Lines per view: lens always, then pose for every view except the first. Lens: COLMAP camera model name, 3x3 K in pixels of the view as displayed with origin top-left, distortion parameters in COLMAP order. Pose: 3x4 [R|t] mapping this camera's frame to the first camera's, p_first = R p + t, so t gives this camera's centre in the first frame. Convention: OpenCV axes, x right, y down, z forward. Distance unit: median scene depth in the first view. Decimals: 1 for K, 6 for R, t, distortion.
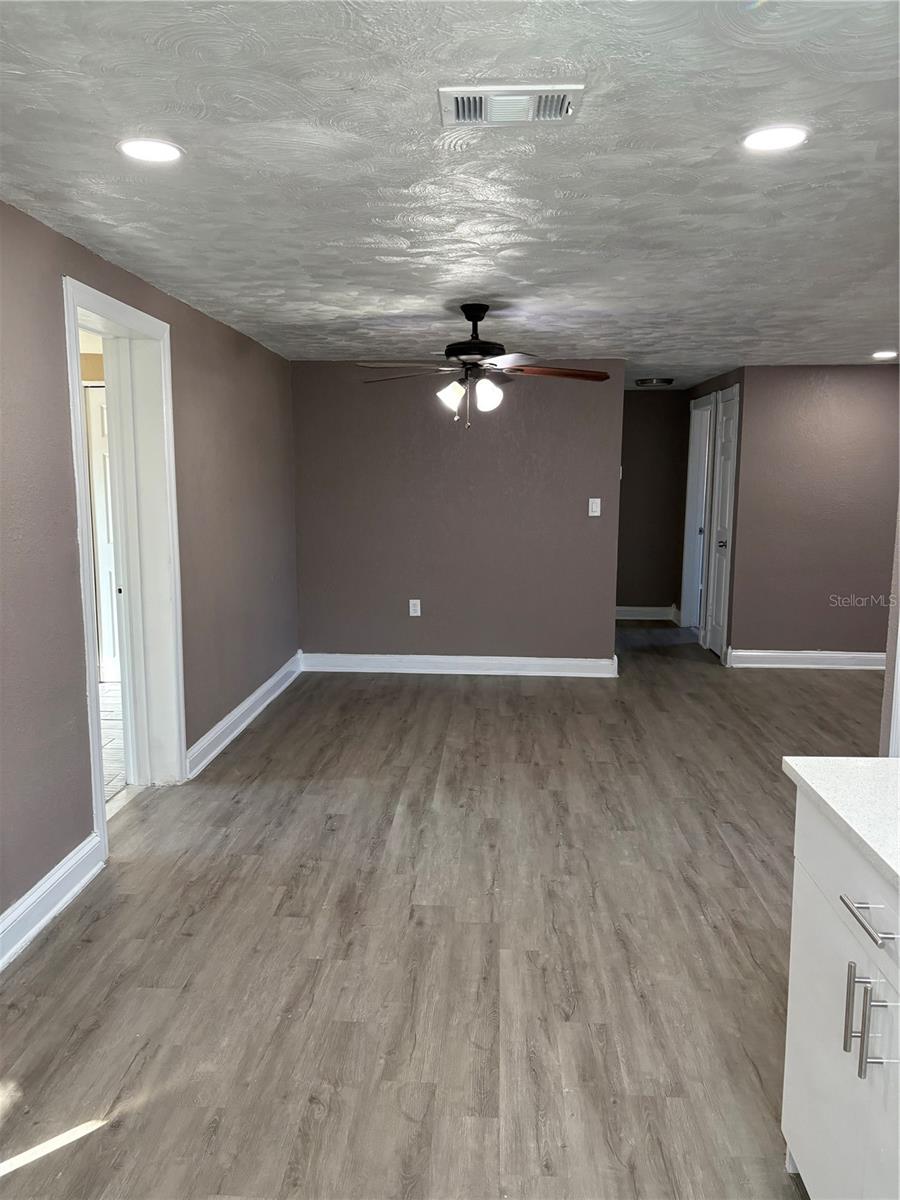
lens RADIAL K [[903.5, 0, 460.9], [0, 903.5, 607.9], [0, 0, 1]] dist [0.044338, -0.043808]
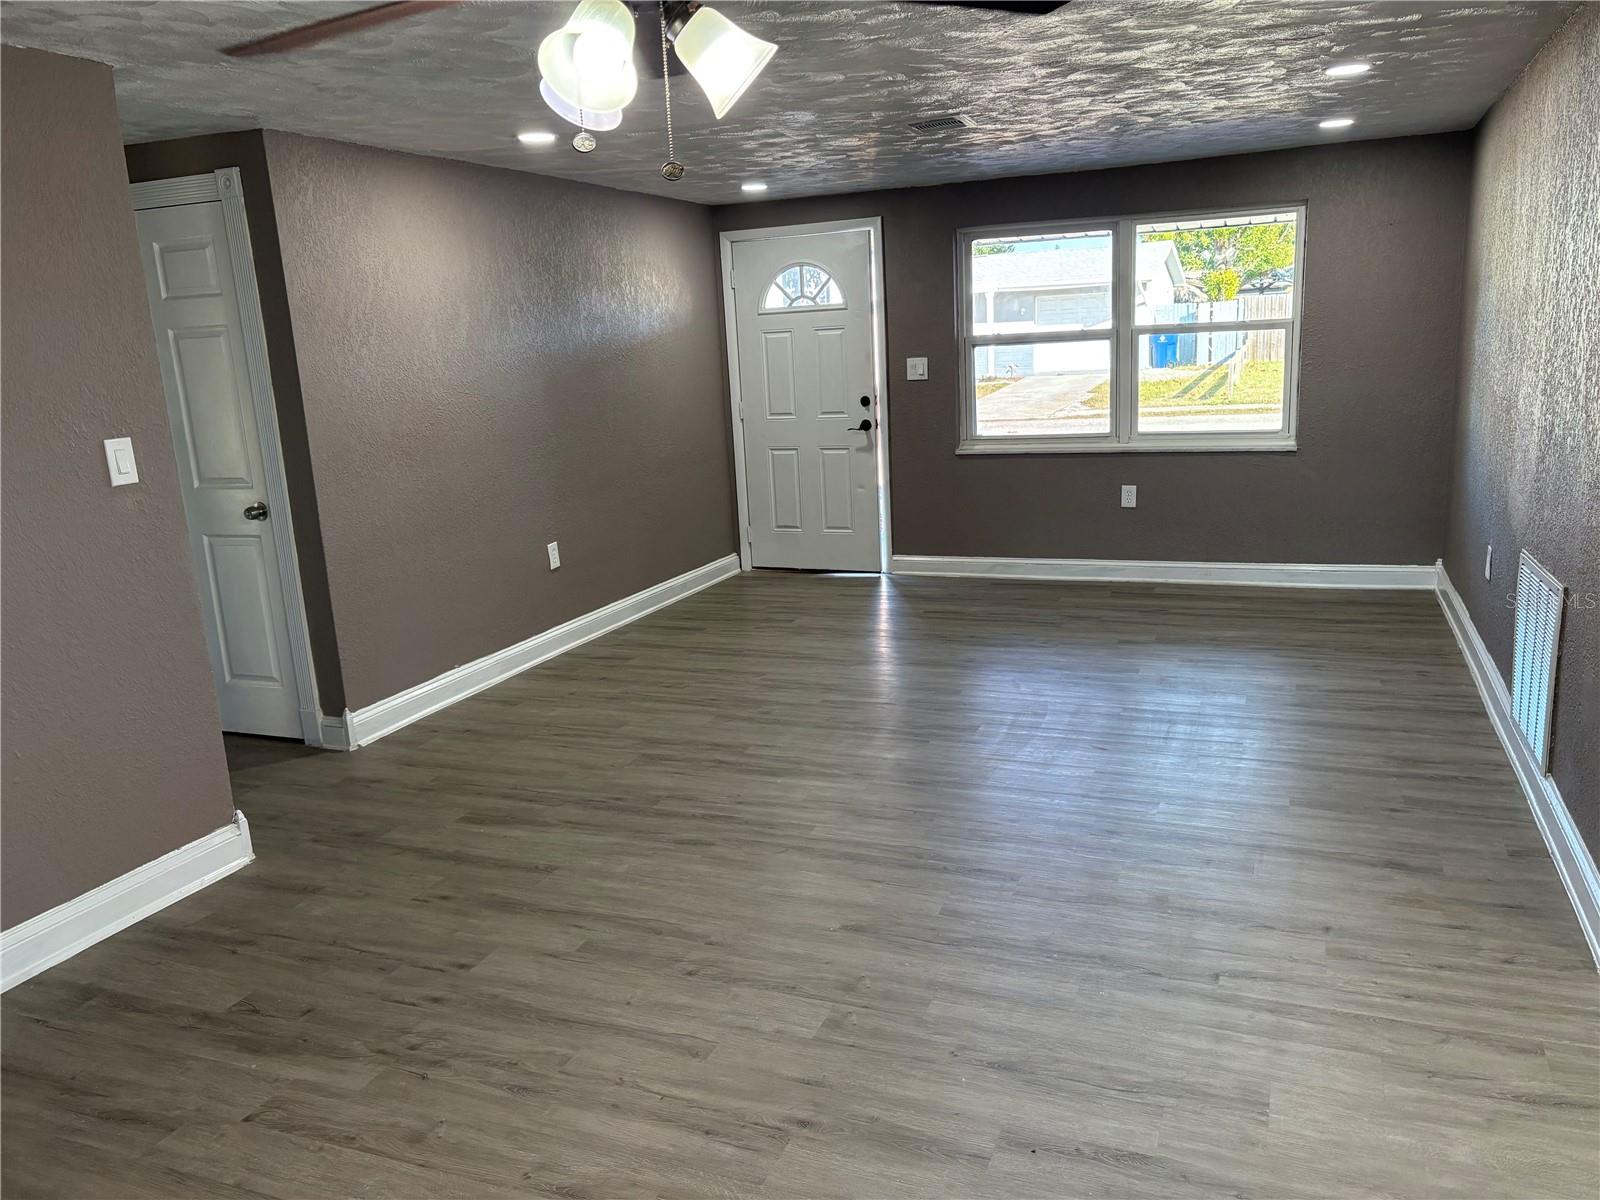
lens RADIAL K [[1204.7, 0, 790.5], [0, 1204.7, 597.0], [0, 0, 1]] dist [0.044338, -0.043808]
pose [[0.335510, -0.227729, 0.914096, -0.324214], [0.193853, 0.966264, 0.169574, -0.123030], [-0.921875, 0.120306, 0.368337, 0.780318]]
